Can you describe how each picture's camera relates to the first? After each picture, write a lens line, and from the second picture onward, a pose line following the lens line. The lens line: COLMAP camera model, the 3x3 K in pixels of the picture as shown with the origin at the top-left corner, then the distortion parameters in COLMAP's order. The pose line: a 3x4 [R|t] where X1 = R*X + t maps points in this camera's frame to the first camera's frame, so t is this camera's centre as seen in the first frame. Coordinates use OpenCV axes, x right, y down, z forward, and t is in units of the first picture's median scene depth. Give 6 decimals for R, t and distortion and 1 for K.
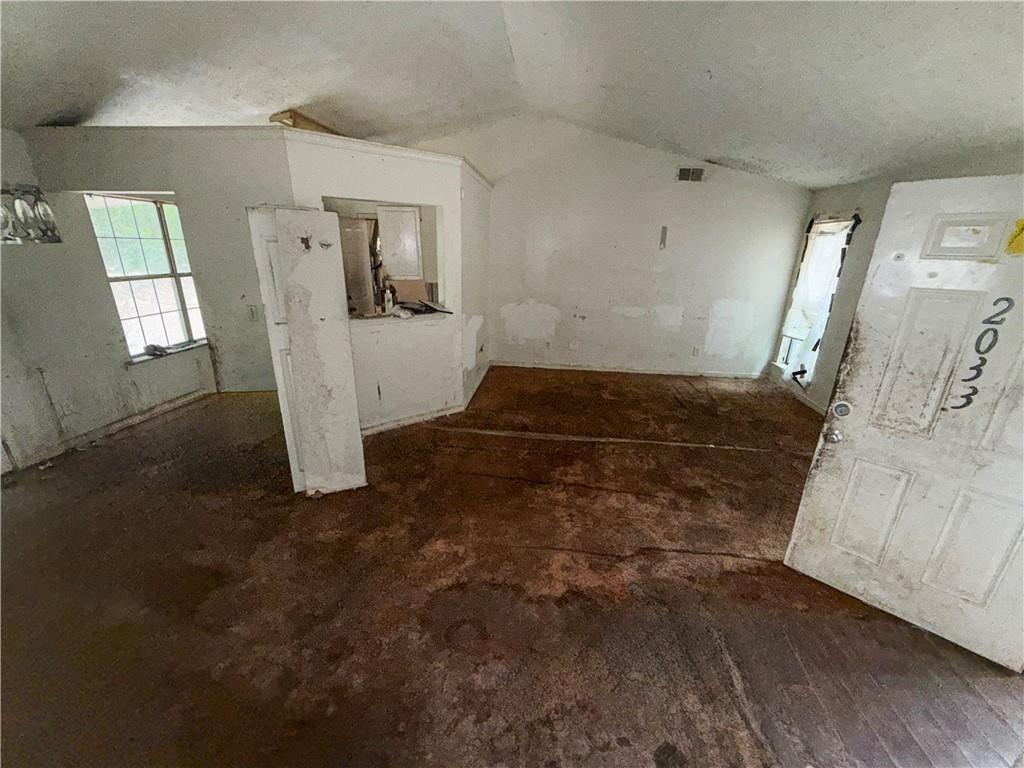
lens RADIAL K [[407.9, 0, 510.7], [0, 407.9, 387.9], [0, 0, 1]] dist [-0.001626, -0.000513]
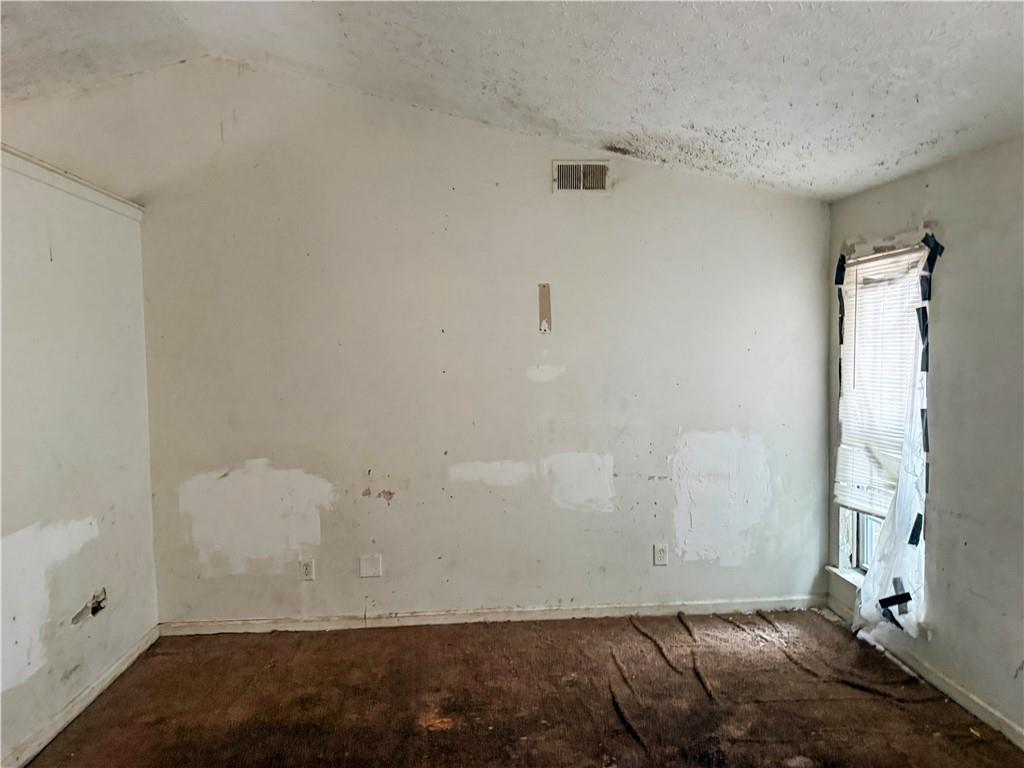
lens RADIAL K [[715.7, 0, 511.0], [0, 715.7, 381.8], [0, 0, 1]] dist [0.004703, -0.011529]
pose [[0.985125, -0.053794, 0.163204, 0.216152], [0.096495, 0.959034, -0.266350, -0.089249], [-0.142190, 0.278136, 0.949959, 0.301443]]
